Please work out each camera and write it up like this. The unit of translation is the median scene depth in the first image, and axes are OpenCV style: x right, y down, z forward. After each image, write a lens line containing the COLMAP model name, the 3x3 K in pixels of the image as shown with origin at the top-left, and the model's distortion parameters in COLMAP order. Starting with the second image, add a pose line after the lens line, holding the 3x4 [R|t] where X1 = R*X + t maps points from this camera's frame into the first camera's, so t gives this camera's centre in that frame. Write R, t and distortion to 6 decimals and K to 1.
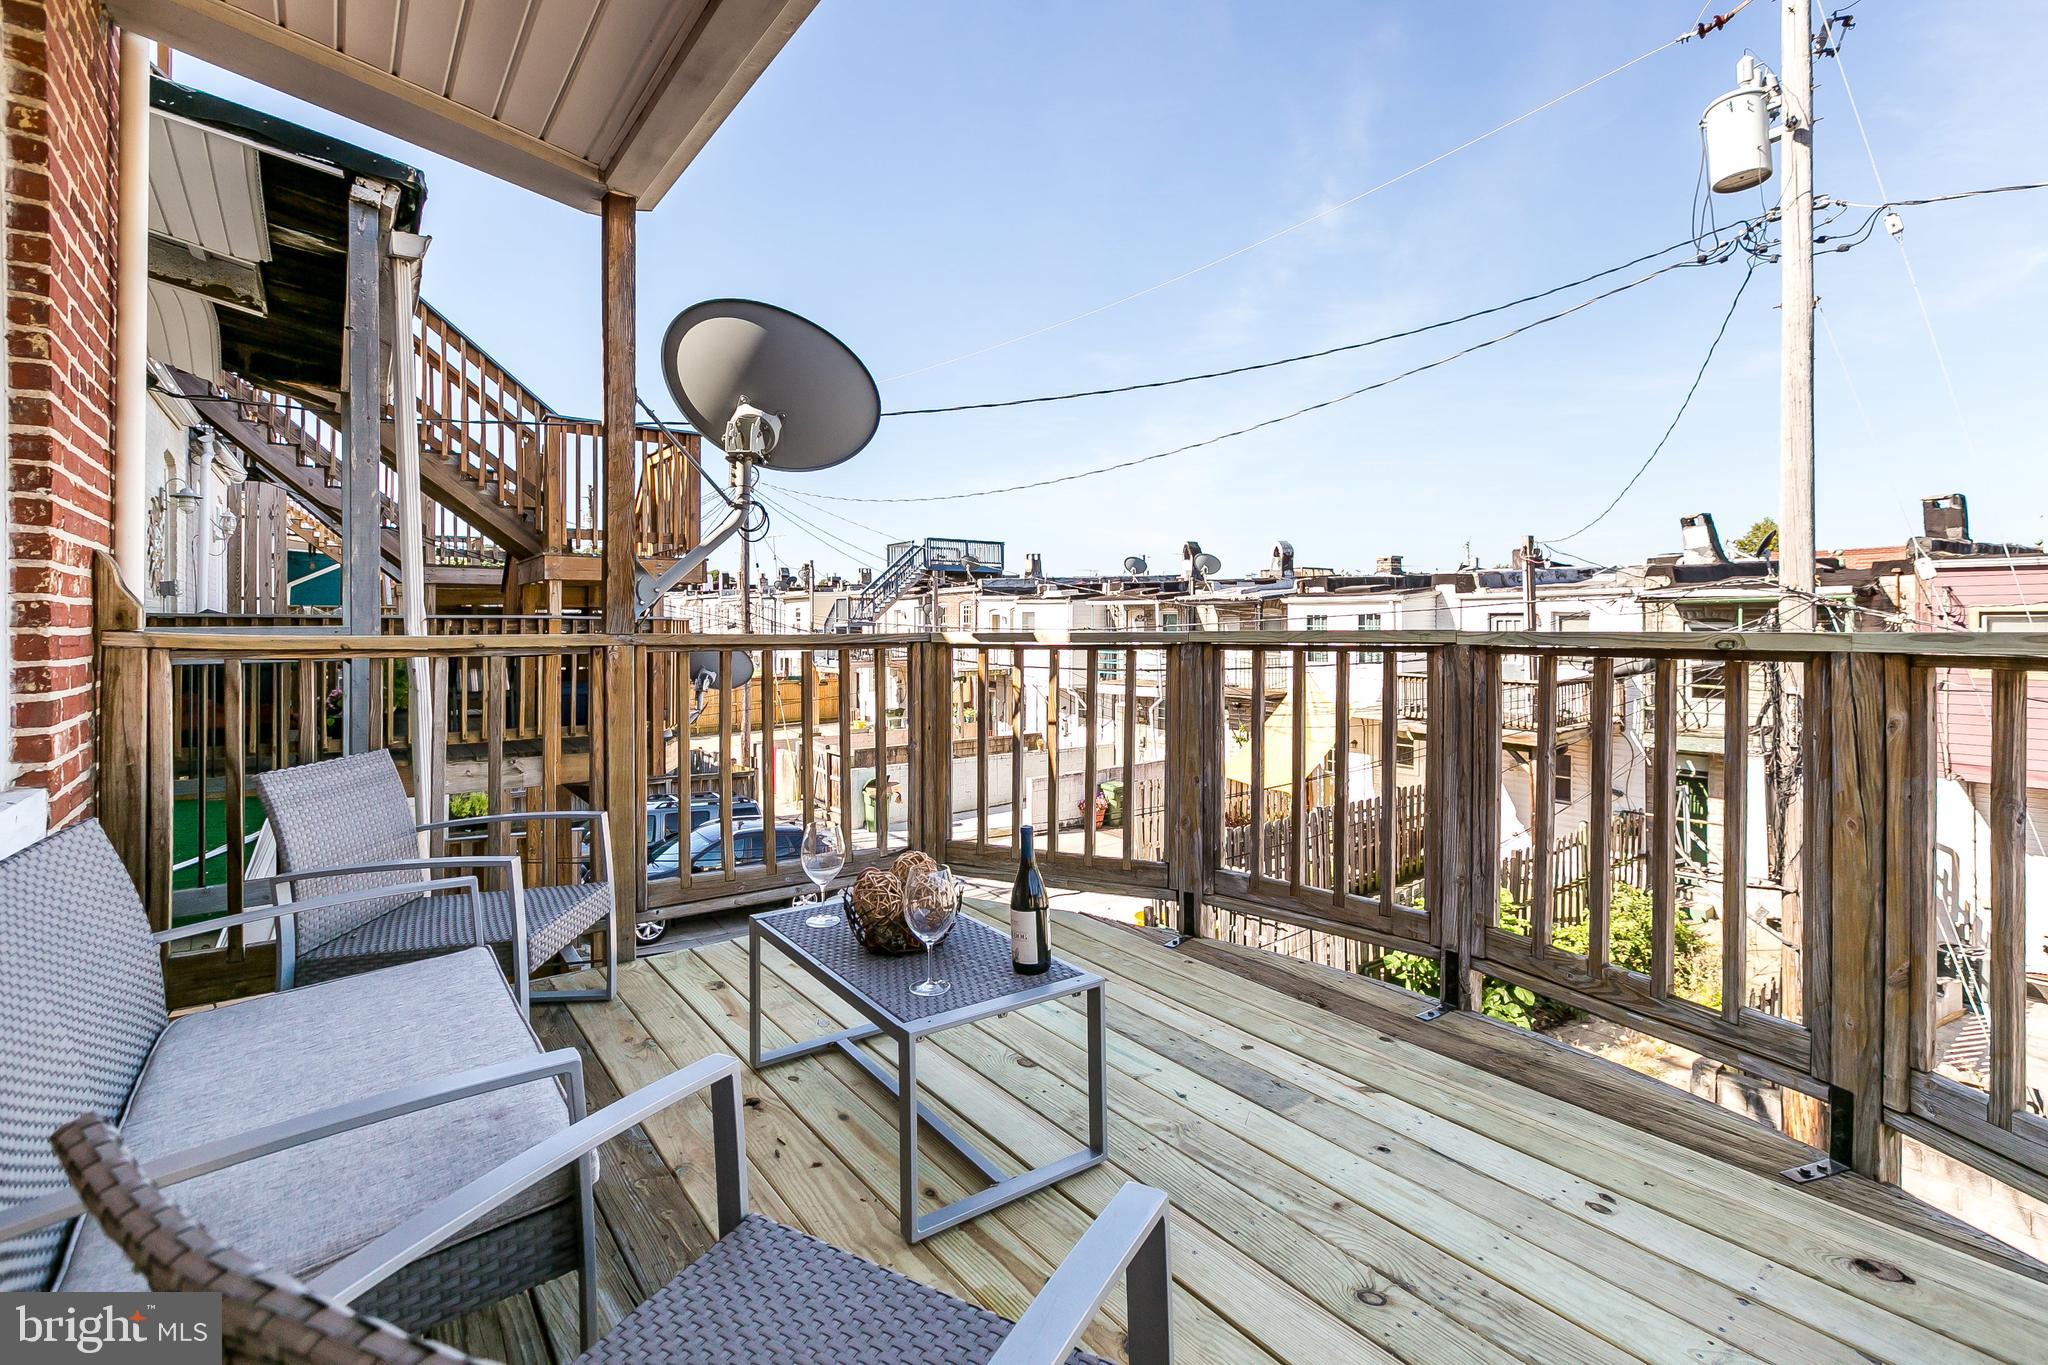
lens RADIAL K [[948.0, 0, 986.2], [0, 948.0, 634.8], [0, 0, 1]] dist [-0.001131, -0.000203]
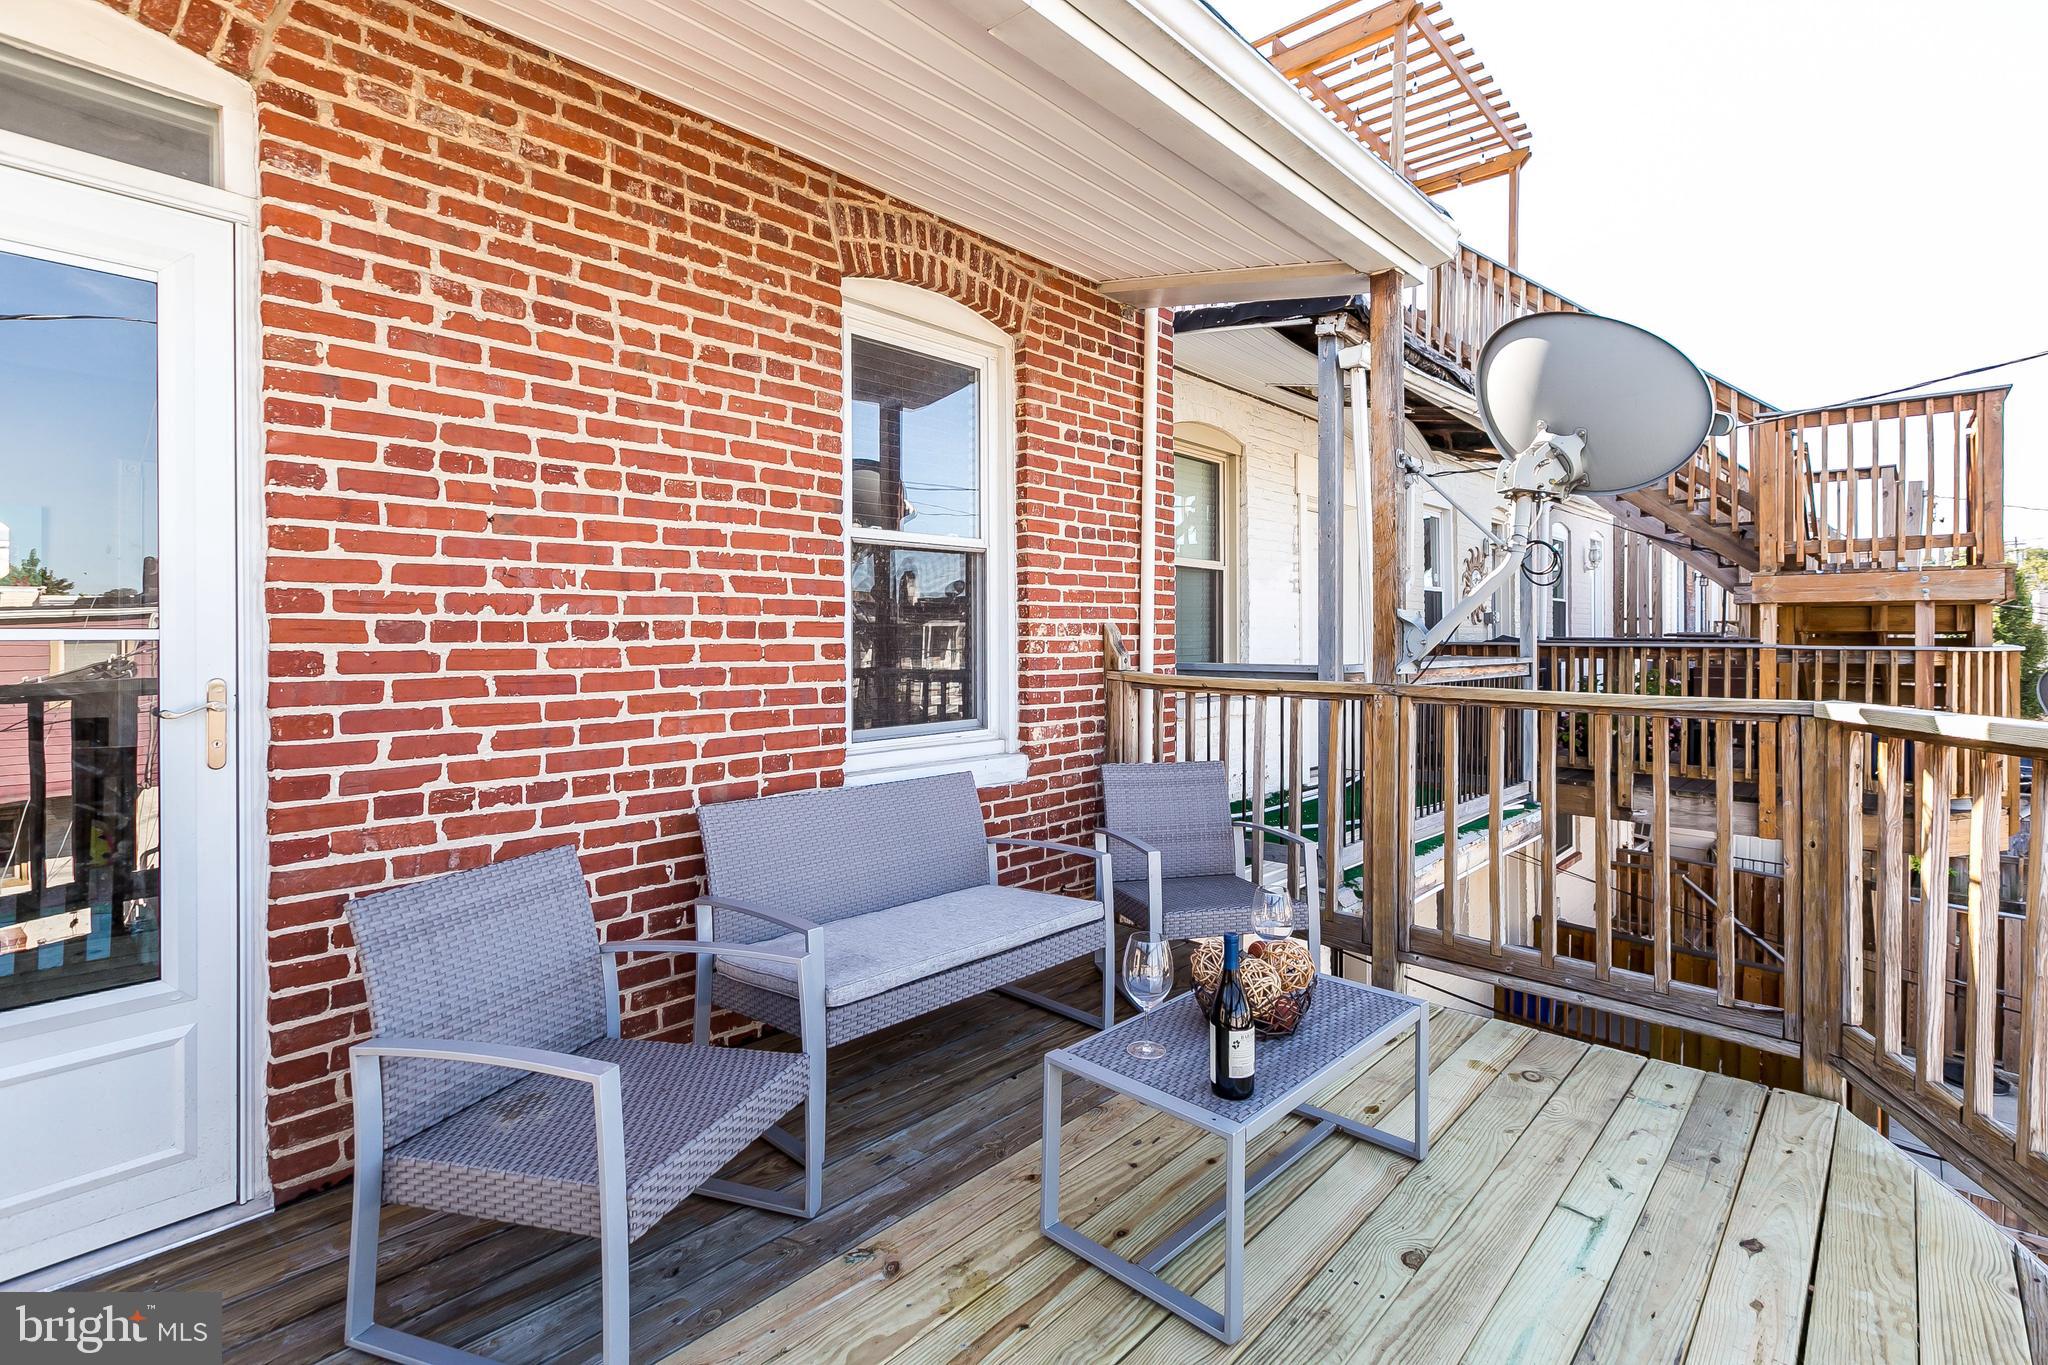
lens RADIAL K [[943.6, 0, 1067.0], [0, 943.6, 653.0], [0, 0, 1]] dist [0.000754, -0.000071]
pose [[0.225833, 0.022777, -0.973900, 0.515086], [-0.010724, 0.999724, 0.020895, -0.049870], [0.974107, 0.005726, 0.226015, 0.372694]]
